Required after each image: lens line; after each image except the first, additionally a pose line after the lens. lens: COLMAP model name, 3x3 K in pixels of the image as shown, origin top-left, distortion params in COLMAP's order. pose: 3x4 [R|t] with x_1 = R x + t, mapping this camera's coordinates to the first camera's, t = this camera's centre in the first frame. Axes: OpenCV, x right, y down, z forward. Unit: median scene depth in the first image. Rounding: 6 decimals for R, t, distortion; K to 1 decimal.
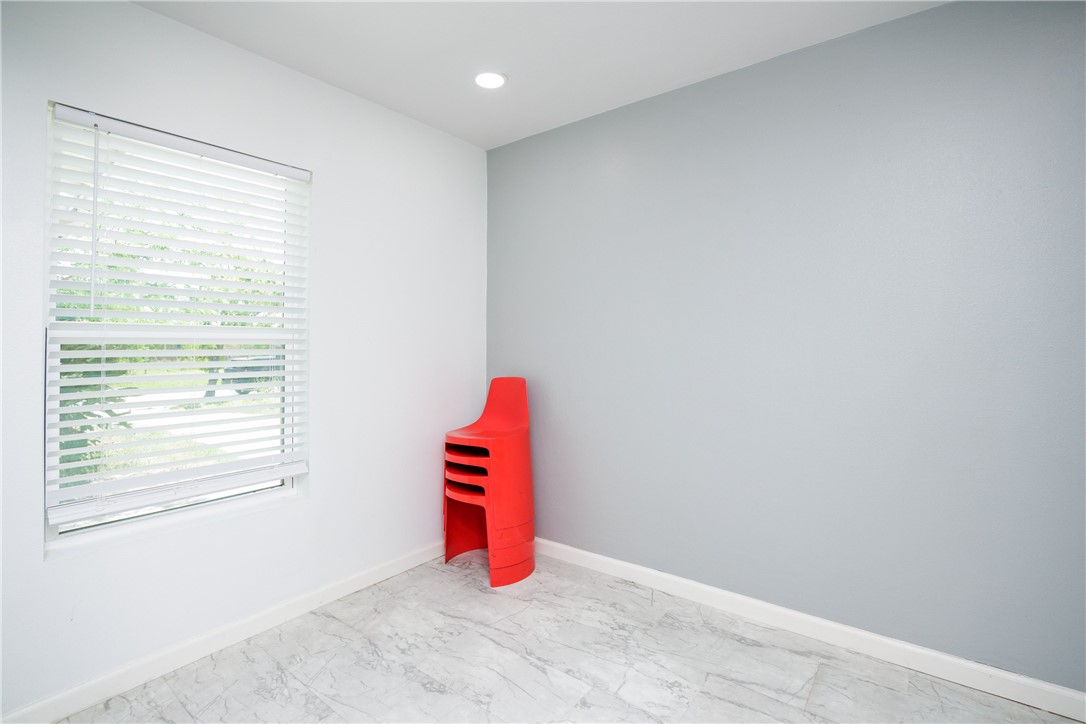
lens RADIAL K [[475.7, 0, 537.3], [0, 475.7, 356.9], [0, 0, 1]] dist [-0.024394, 0.000978]
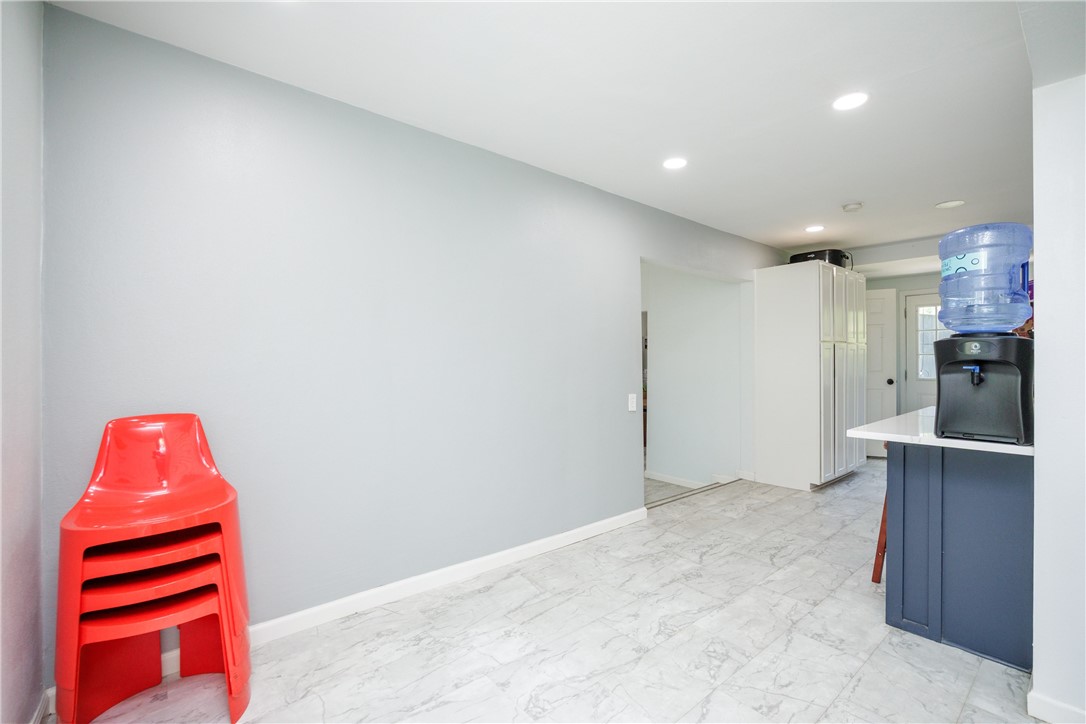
lens RADIAL K [[475.7, 0, 536.4], [0, 475.7, 362.5], [0, 0, 1]] dist [-0.024394, 0.000978]
pose [[0.230479, 0.005237, 0.973063, -0.797842], [0.009865, 0.999922, -0.007718, -0.020025], [-0.973027, 0.011378, 0.230409, 0.530545]]
